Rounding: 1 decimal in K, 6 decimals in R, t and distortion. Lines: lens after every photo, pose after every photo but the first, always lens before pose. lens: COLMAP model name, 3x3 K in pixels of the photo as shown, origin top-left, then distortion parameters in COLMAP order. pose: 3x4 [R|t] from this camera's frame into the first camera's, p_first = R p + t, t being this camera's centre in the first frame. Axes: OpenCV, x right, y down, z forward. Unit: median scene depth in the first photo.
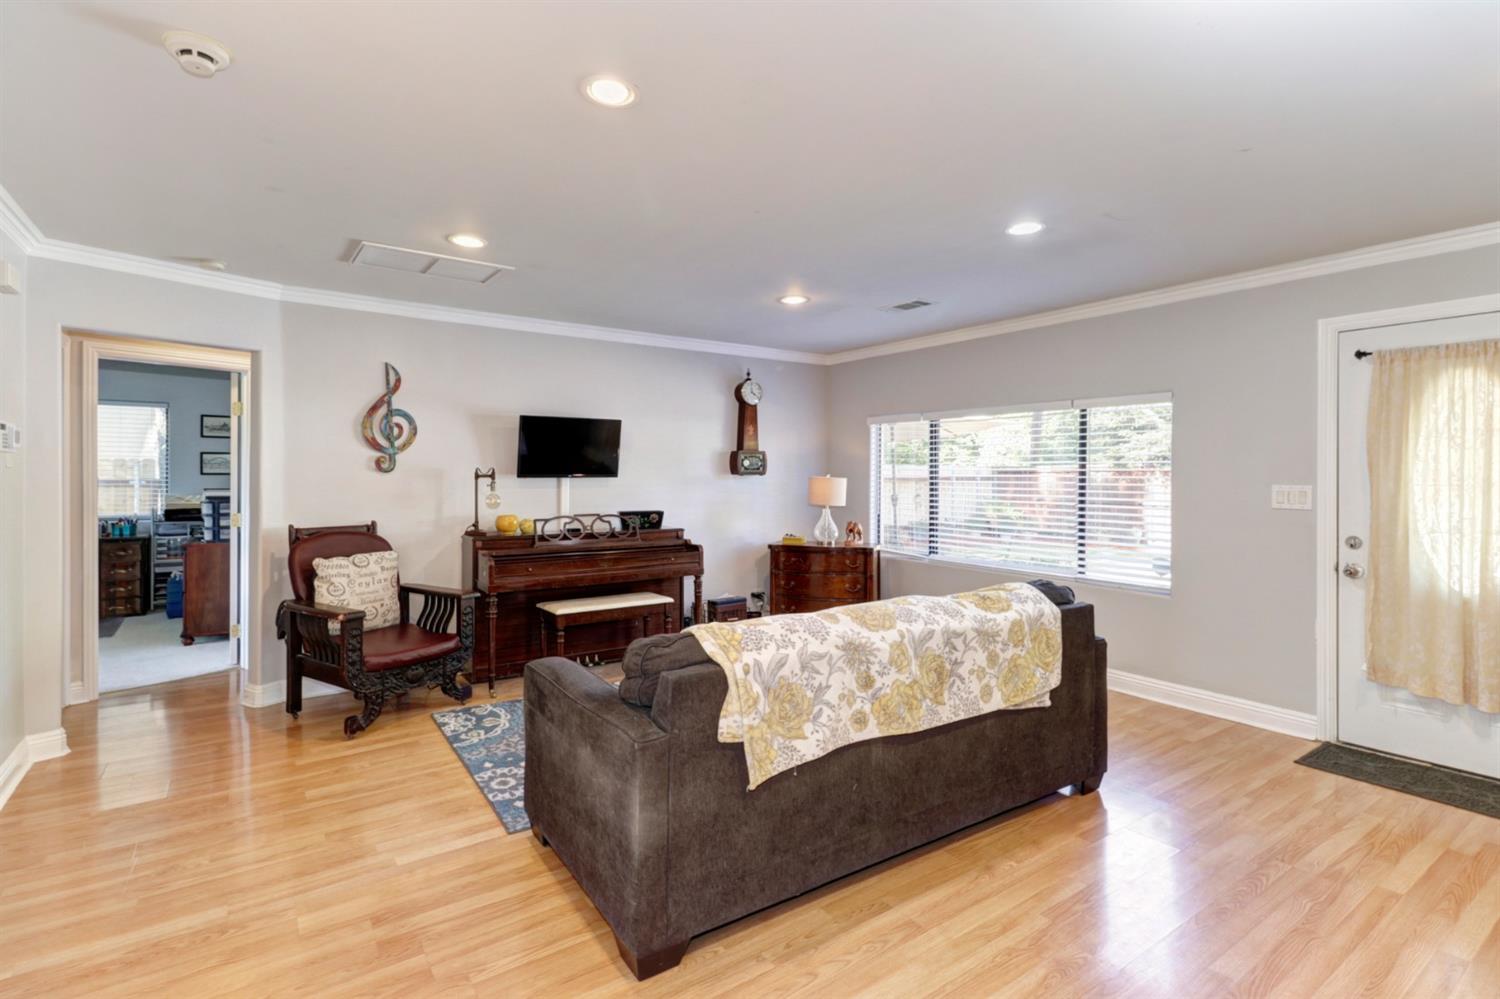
lens RADIAL K [[701.8, 0, 715.6], [0, 701.8, 479.4], [0, 0, 1]] dist [0.020398, -0.013282]
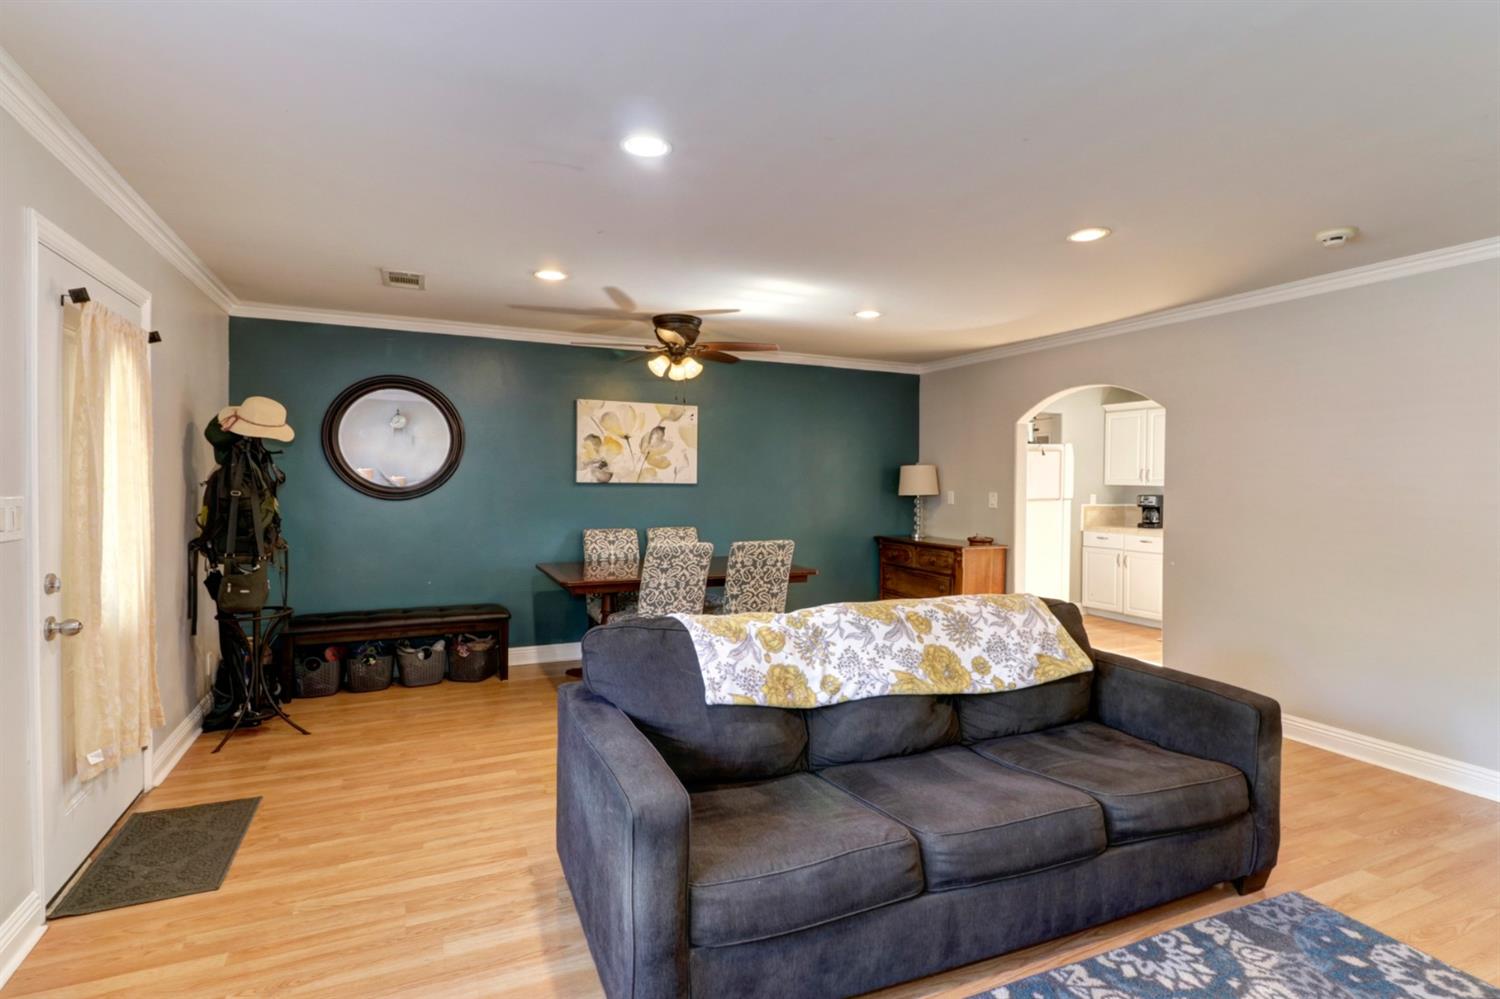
lens RADIAL K [[690.7, 0, 716.6], [0, 690.7, 493.5], [0, 0, 1]] dist [-0.000410, -0.004306]
pose [[-0.985131, -0.012450, 0.171351, 0.207584], [-0.008753, 0.999713, 0.022316, -0.008950], [-0.171580, 0.020484, -0.984957, 1.437179]]
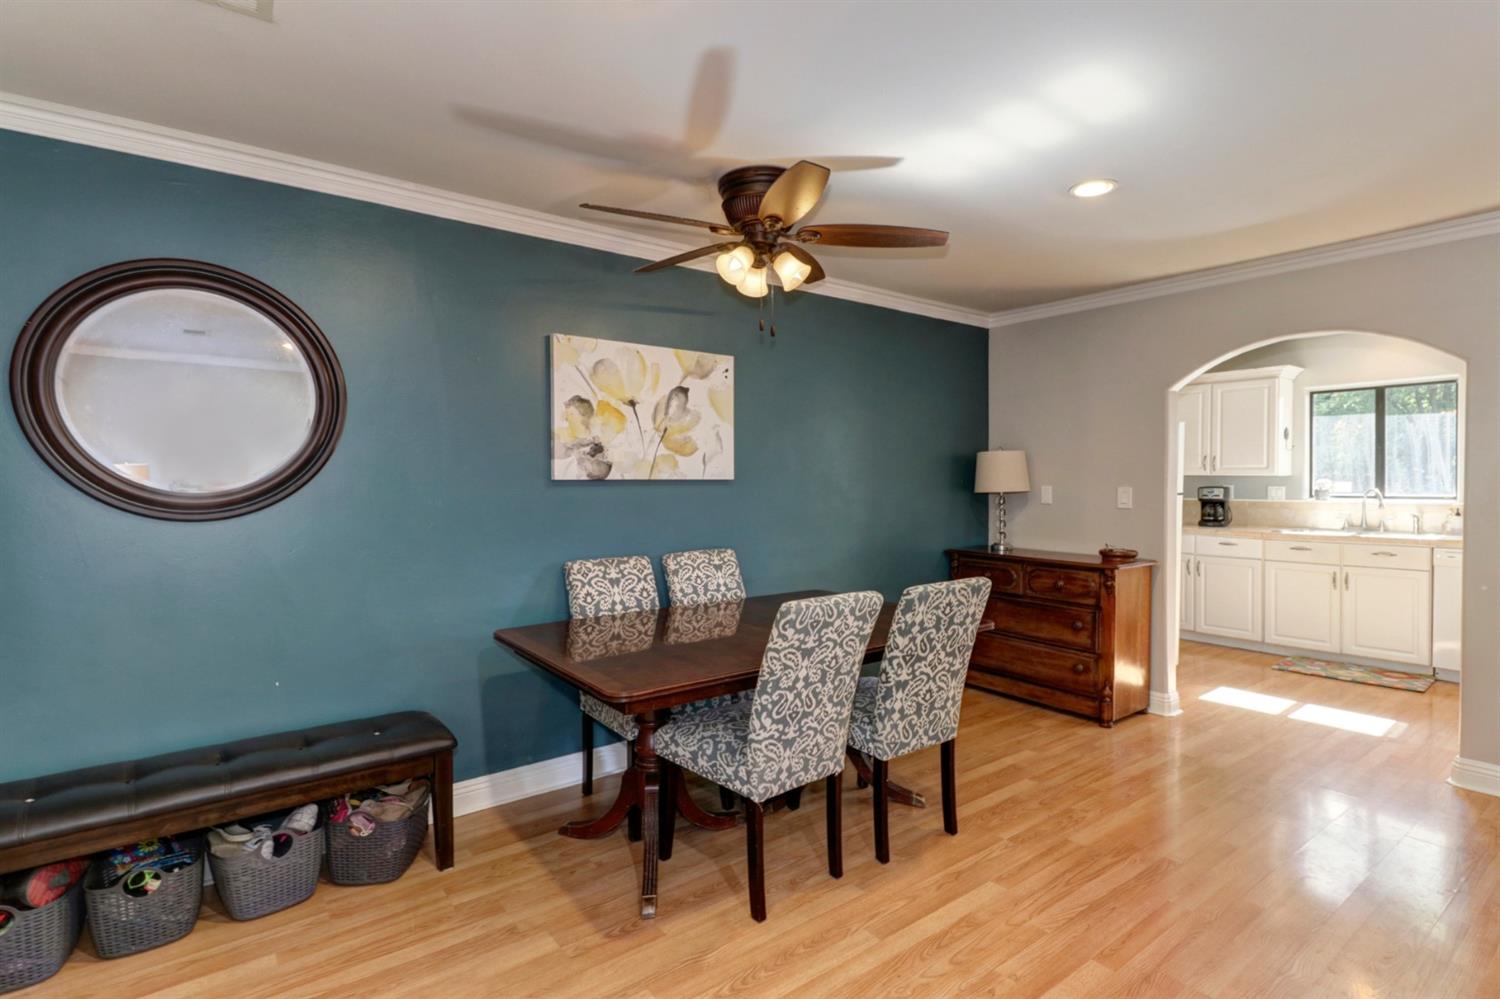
lens RADIAL K [[712.8, 0, 716.9], [0, 712.8, 492.8], [0, 0, 1]] dist [0.003180, -0.008871]
pose [[-0.999350, 0.002173, -0.035972, 0.576716], [0.001200, 0.999633, 0.027058, -0.004903], [0.036017, 0.026997, -0.998986, 0.925720]]
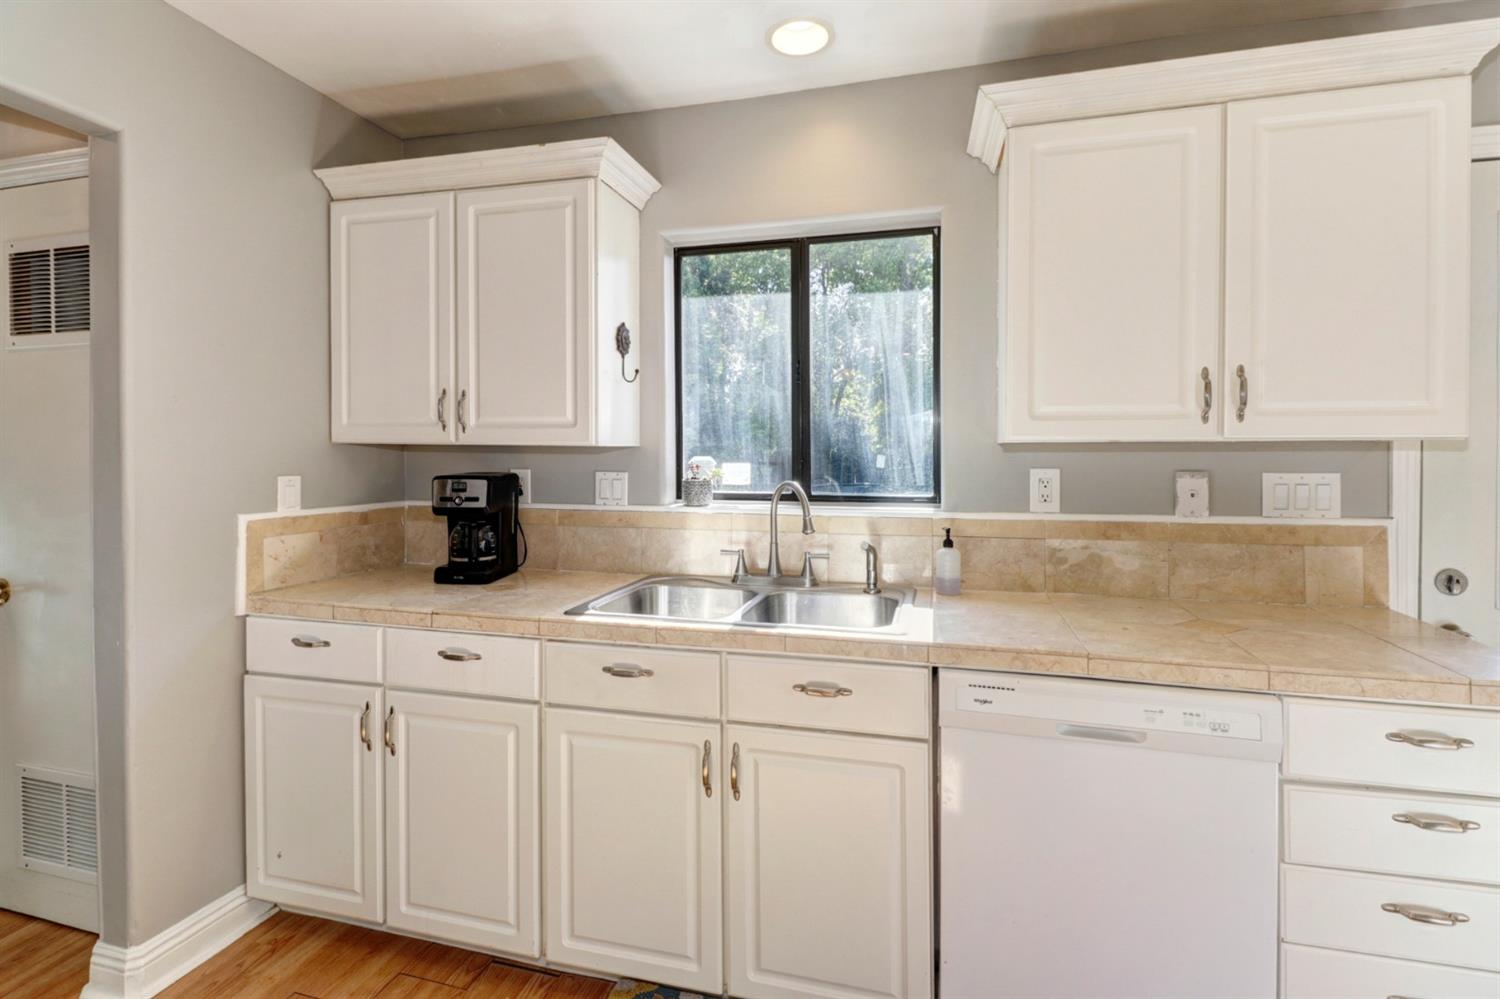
lens RADIAL K [[717.4, 0, 745.0], [0, 717.4, 456.2], [0, 0, 1]] dist [0.008768, -0.000954]
pose [[-0.744908, 0.000684, -0.667167, -0.443837], [-0.007330, 0.999931, 0.009209, 0.004026], [0.667127, 0.011750, -0.744851, -0.112145]]
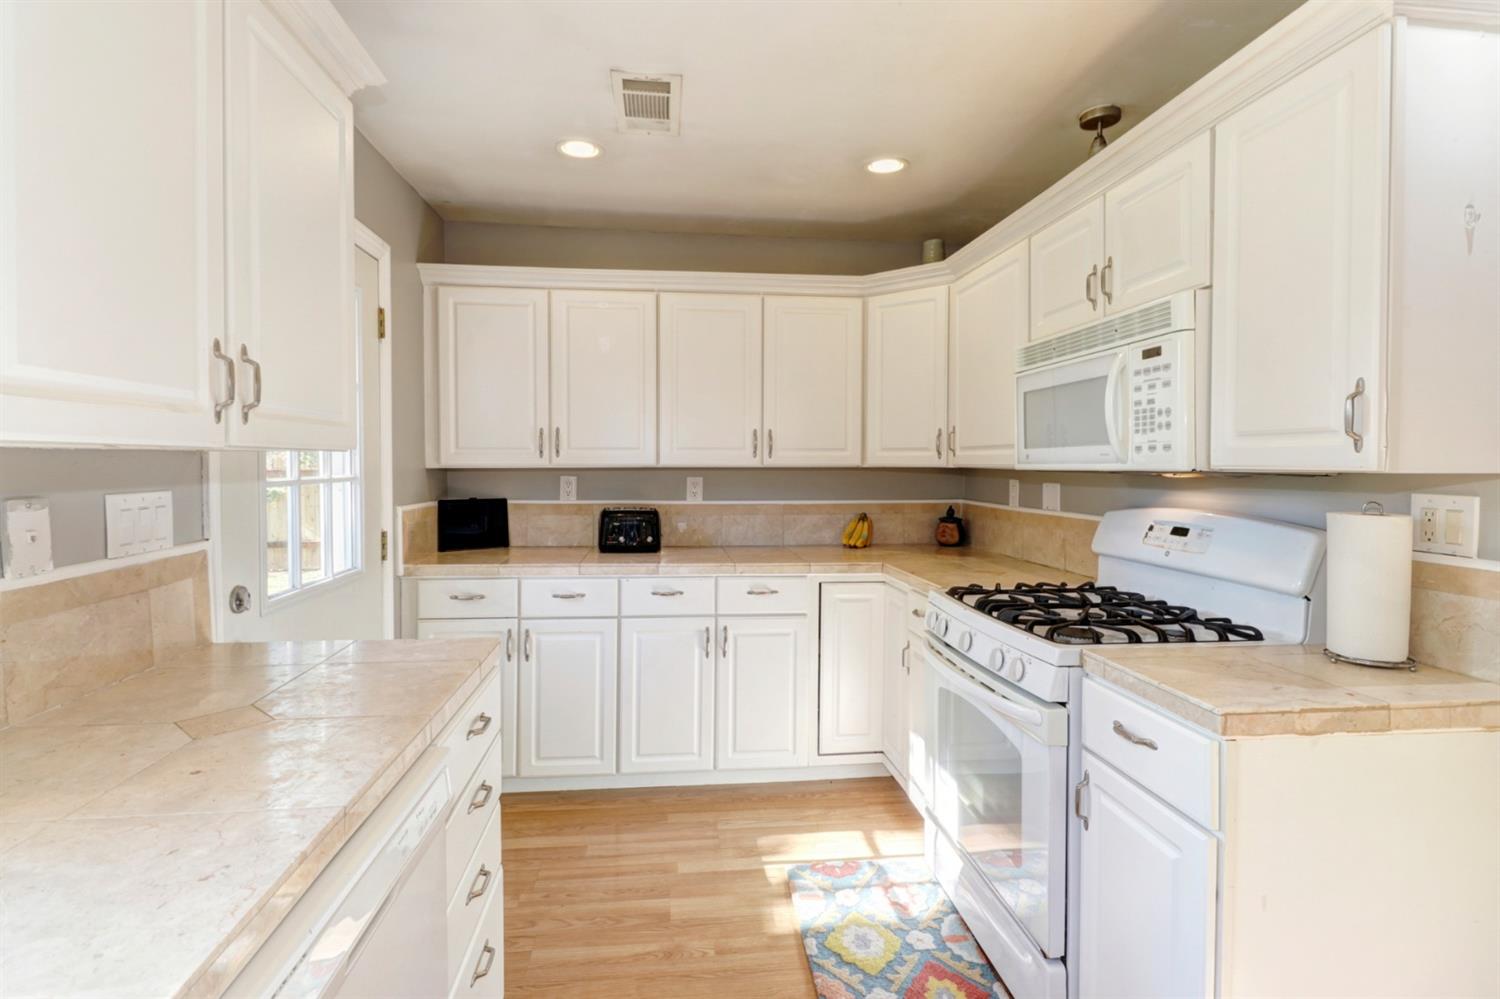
lens RADIAL K [[710.6, 0, 740.8], [0, 710.6, 477.6], [0, 0, 1]] dist [0.015416, -0.000221]
pose [[0.893318, 0.009721, -0.449320, -0.638849], [-0.002587, 0.999861, 0.016488, 0.002720], [0.449417, -0.013566, 0.893219, -0.446881]]
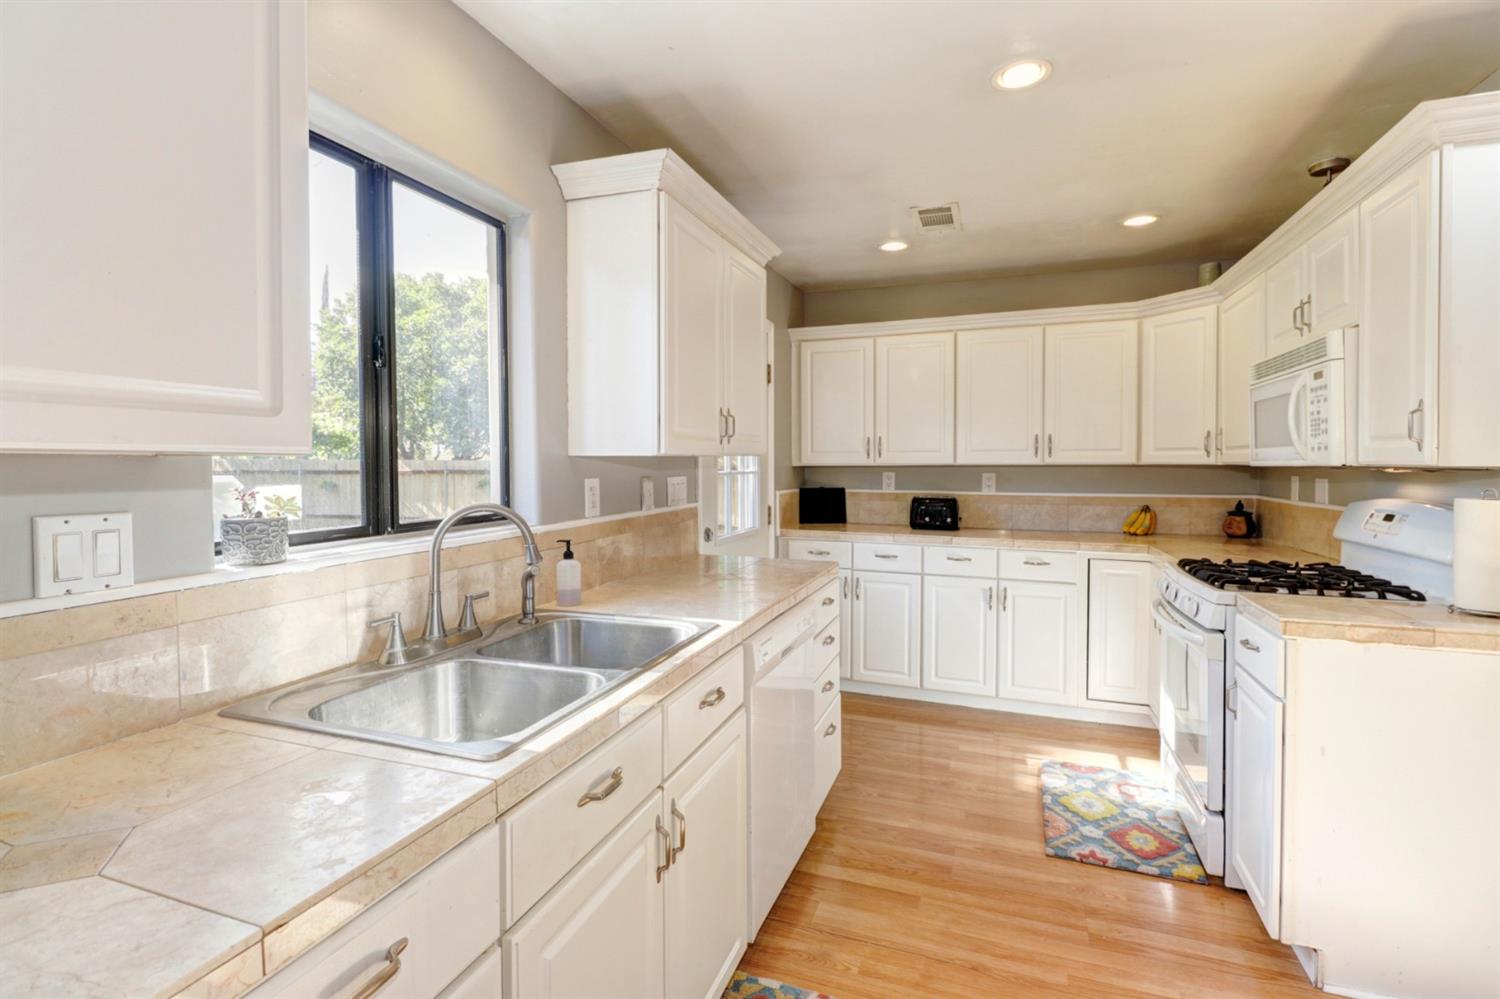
lens RADIAL K [[701.4, 0, 746.3], [0, 701.4, 472.3], [0, 0, 1]] dist [0.001589, -0.000264]
pose [[0.600814, 0.008516, -0.799344, -0.410608], [-0.000931, 0.999950, 0.009953, 0.005436], [0.799388, -0.005236, 0.600792, -0.670234]]
